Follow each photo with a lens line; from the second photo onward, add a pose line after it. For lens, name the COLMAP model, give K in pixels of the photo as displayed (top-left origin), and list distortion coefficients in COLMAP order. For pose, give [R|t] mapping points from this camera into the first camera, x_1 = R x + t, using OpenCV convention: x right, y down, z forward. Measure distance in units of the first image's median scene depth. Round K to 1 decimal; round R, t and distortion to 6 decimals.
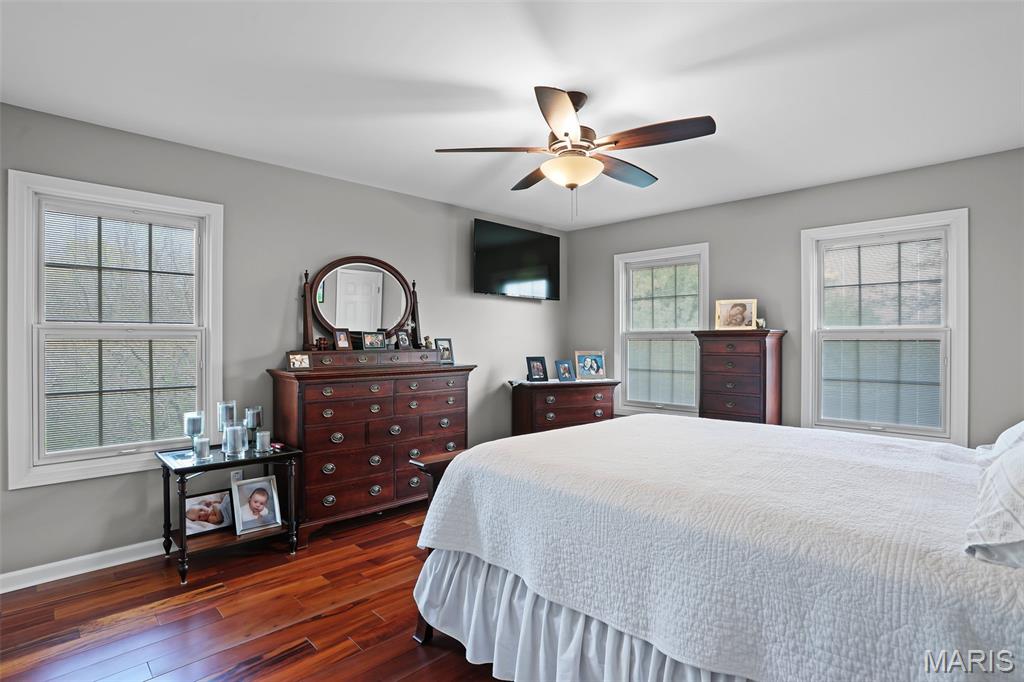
lens RADIAL K [[499.8, 0, 521.1], [0, 499.8, 341.8], [0, 0, 1]] dist [-0.022418, 0.011043]
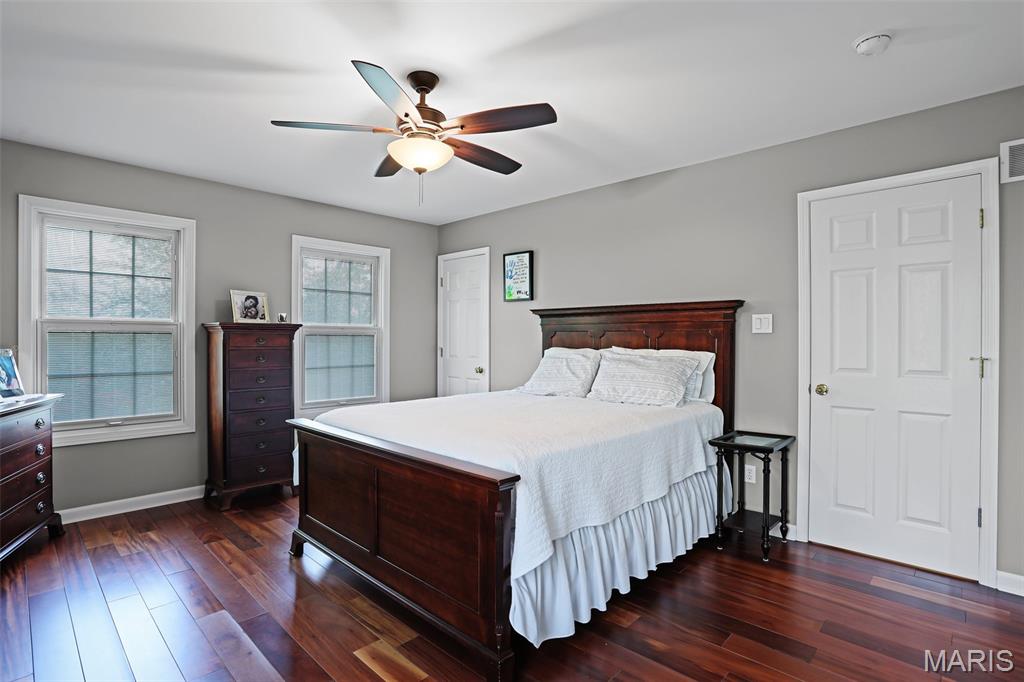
lens RADIAL K [[499.8, 0, 521.4], [0, 499.8, 340.1], [0, 0, 1]] dist [-0.022418, 0.011043]
pose [[0.022060, -0.007170, 0.999731, -0.517429], [-0.007782, 0.999943, 0.007343, -0.002626], [-0.999726, -0.007942, 0.022002, 0.461682]]
